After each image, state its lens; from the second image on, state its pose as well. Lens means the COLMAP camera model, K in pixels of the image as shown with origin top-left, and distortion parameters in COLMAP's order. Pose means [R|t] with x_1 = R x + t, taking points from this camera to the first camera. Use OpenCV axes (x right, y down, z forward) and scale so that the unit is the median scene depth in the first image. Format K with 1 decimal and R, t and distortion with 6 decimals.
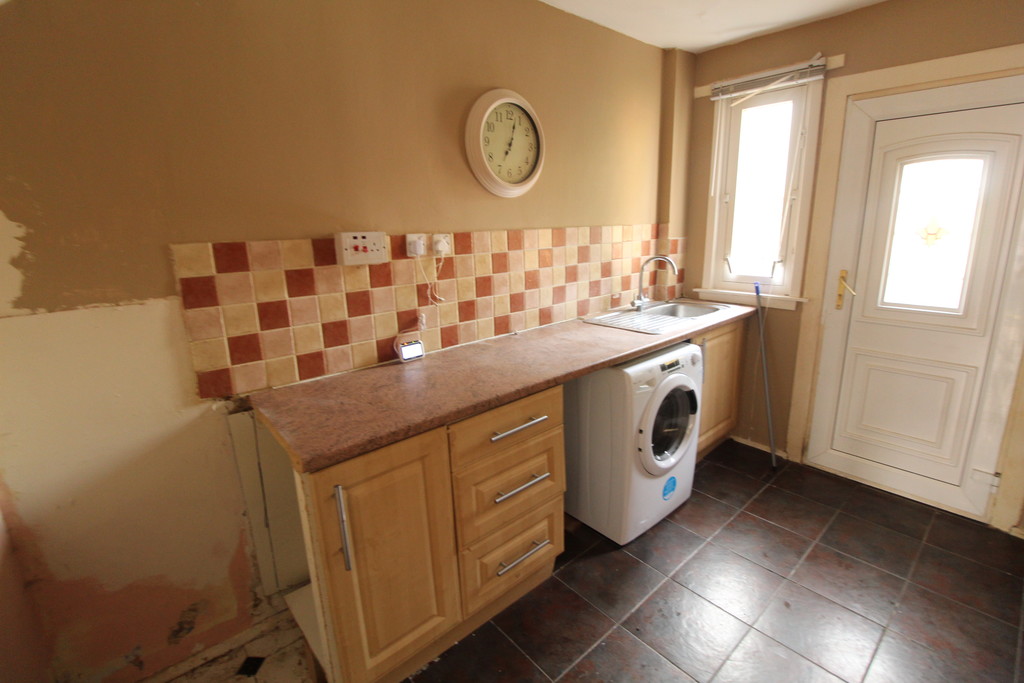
lens RADIAL K [[476.9, 0, 511.7], [0, 476.9, 330.6], [0, 0, 1]] dist [-0.003773, -0.009826]
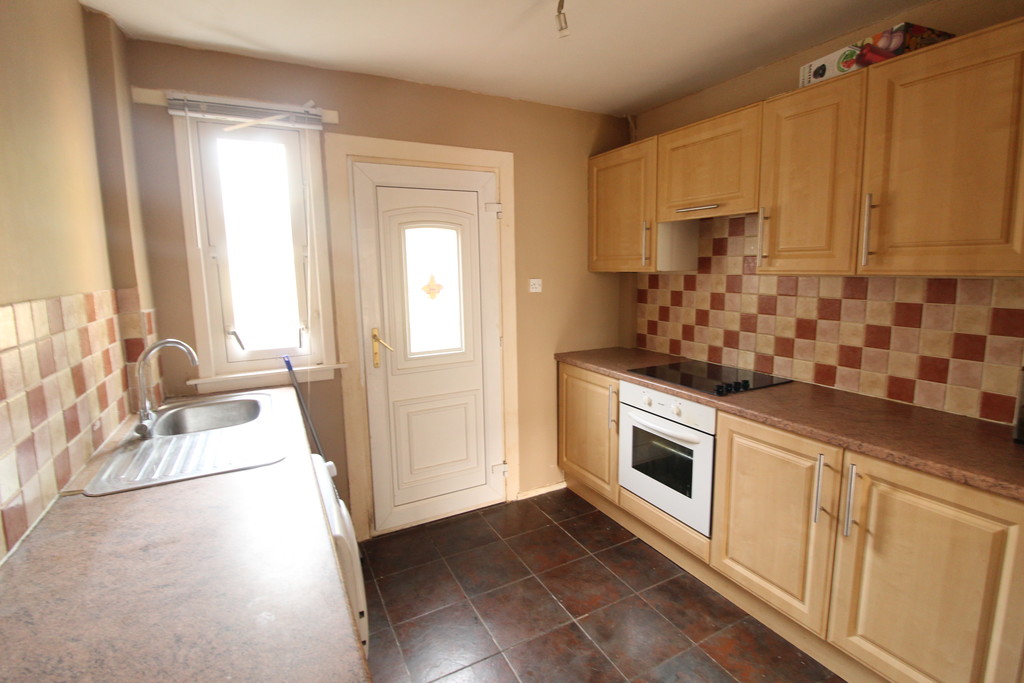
lens RADIAL K [[476.9, 0, 527.4], [0, 476.9, 327.0], [0, 0, 1]] dist [-0.003773, -0.009826]
pose [[0.214403, -0.106757, 0.970893, -0.202006], [0.230066, 0.971561, 0.056025, -0.114026], [-0.949263, 0.211358, 0.232867, 0.472280]]
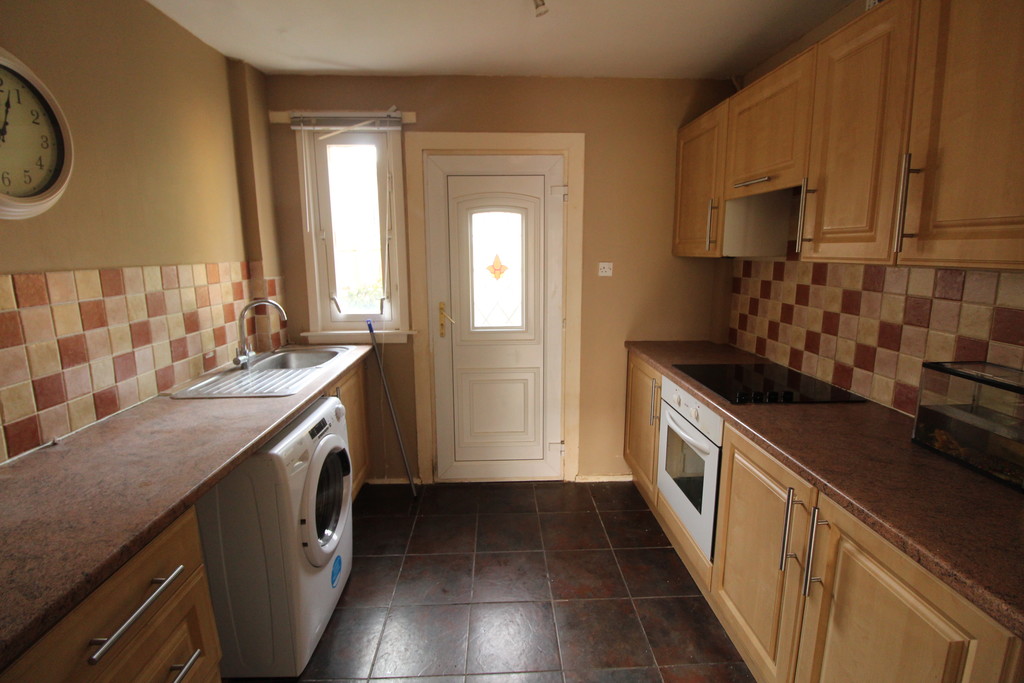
lens RADIAL K [[476.9, 0, 525.6], [0, 476.9, 327.9], [0, 0, 1]] dist [-0.003773, -0.009826]
pose [[0.617217, -0.106857, 0.779503, -0.067655], [0.167107, 0.985935, 0.002839, -0.037908], [-0.768843, 0.128508, 0.626392, 0.148014]]
